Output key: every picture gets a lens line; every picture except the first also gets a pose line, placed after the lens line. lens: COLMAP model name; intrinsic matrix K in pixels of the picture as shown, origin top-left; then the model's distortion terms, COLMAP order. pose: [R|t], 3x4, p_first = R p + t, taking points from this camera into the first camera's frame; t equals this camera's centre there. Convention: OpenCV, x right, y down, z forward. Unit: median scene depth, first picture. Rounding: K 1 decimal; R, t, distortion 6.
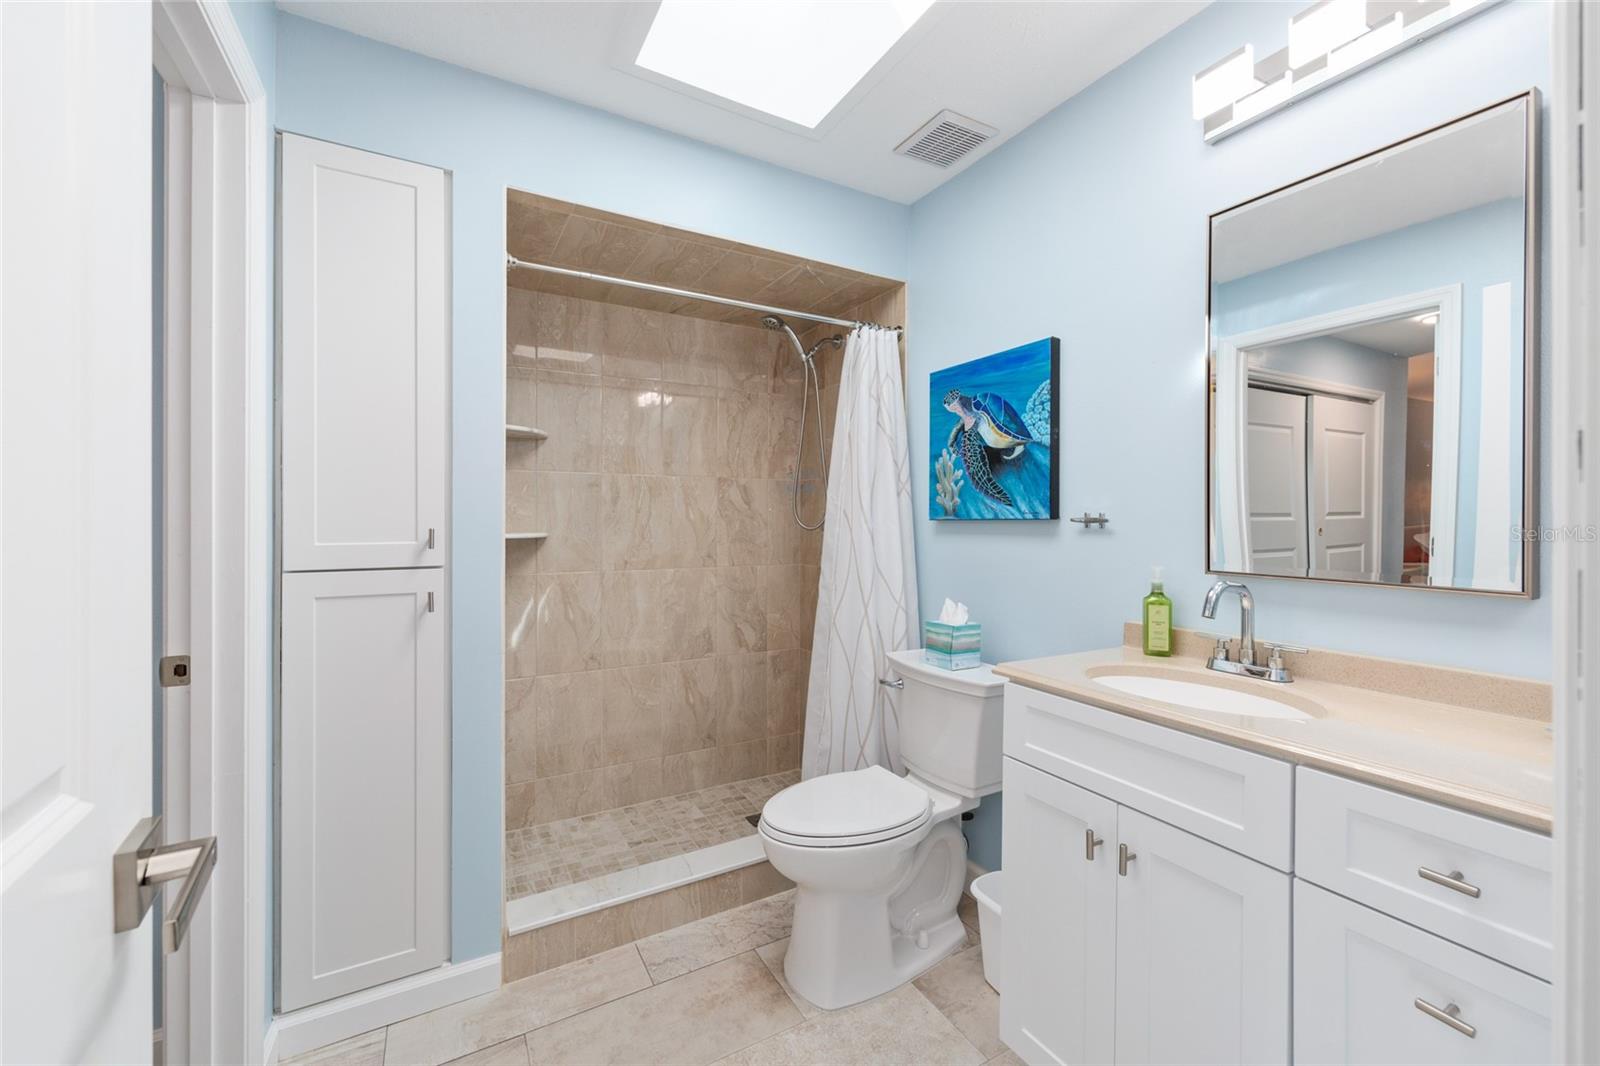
lens RADIAL K [[641.4, 0, 804.1], [0, 641.4, 519.6], [0, 0, 1]] dist [-0.002066, 0.000293]
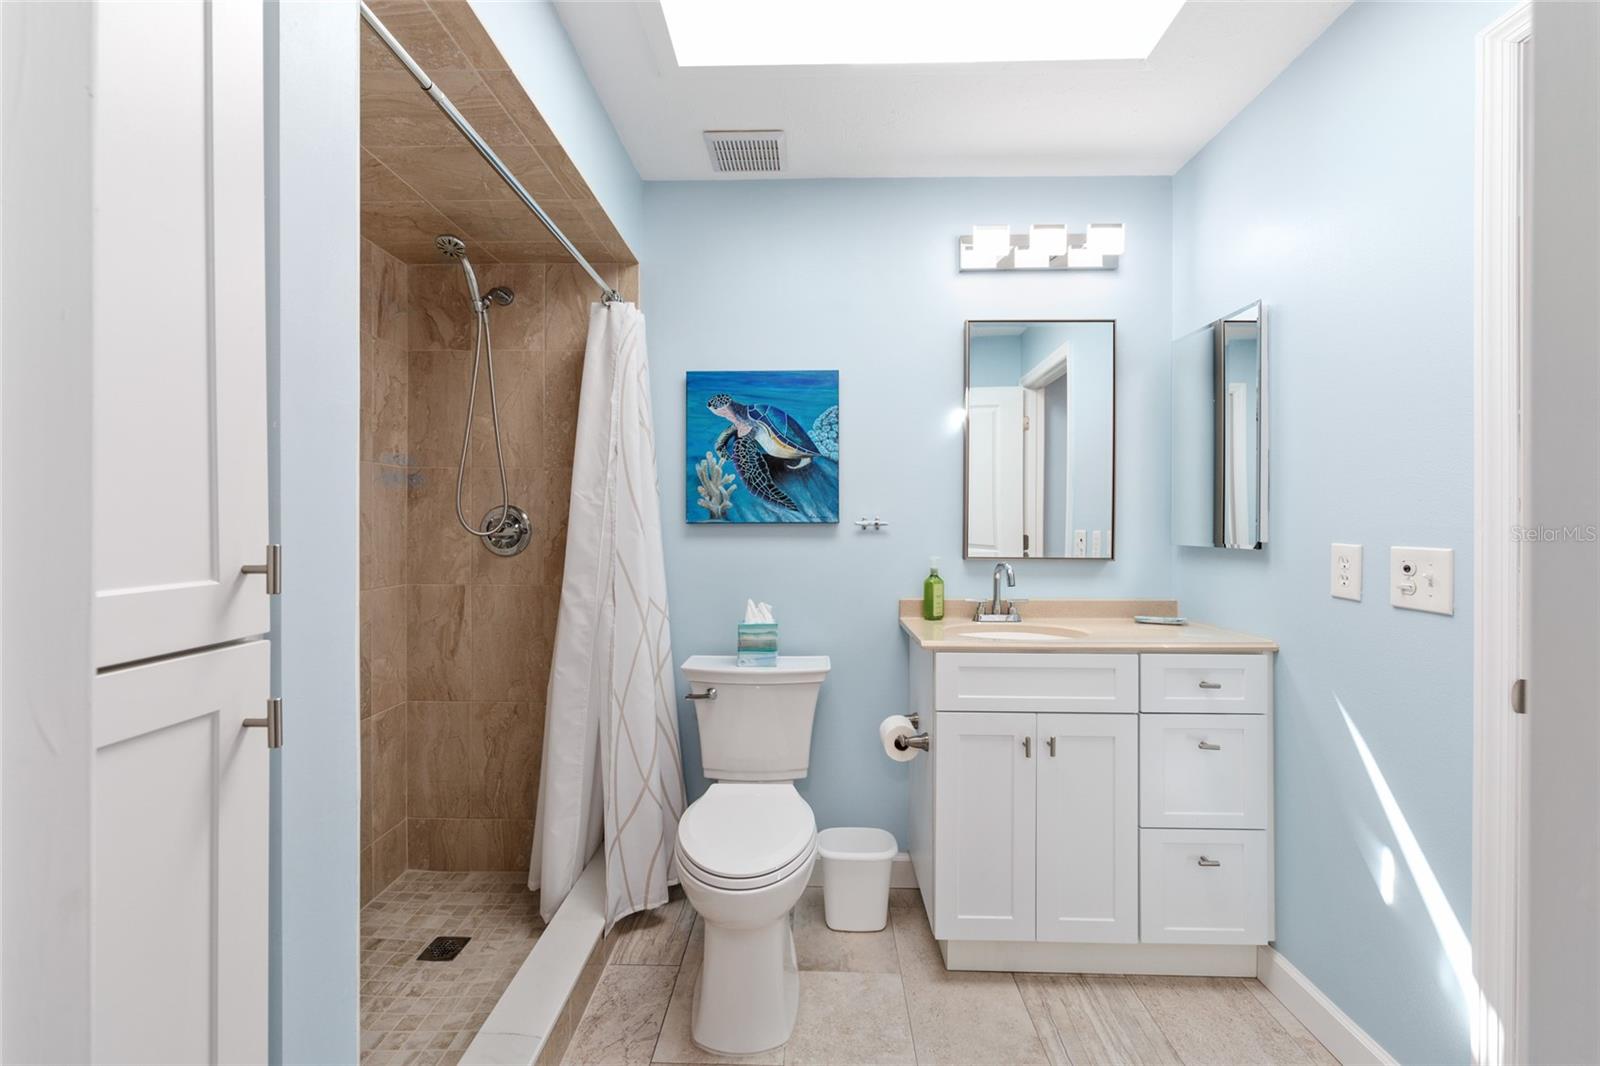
lens RADIAL K [[642.4, 0, 801.3], [0, 642.4, 523.6], [0, 0, 1]] dist [-0.002426, 0.000323]
pose [[0.515480, -0.002369, 0.856898, -0.609633], [-0.001443, 0.999992, 0.003633, -0.002832], [-0.856900, -0.003109, 0.515473, 0.395415]]
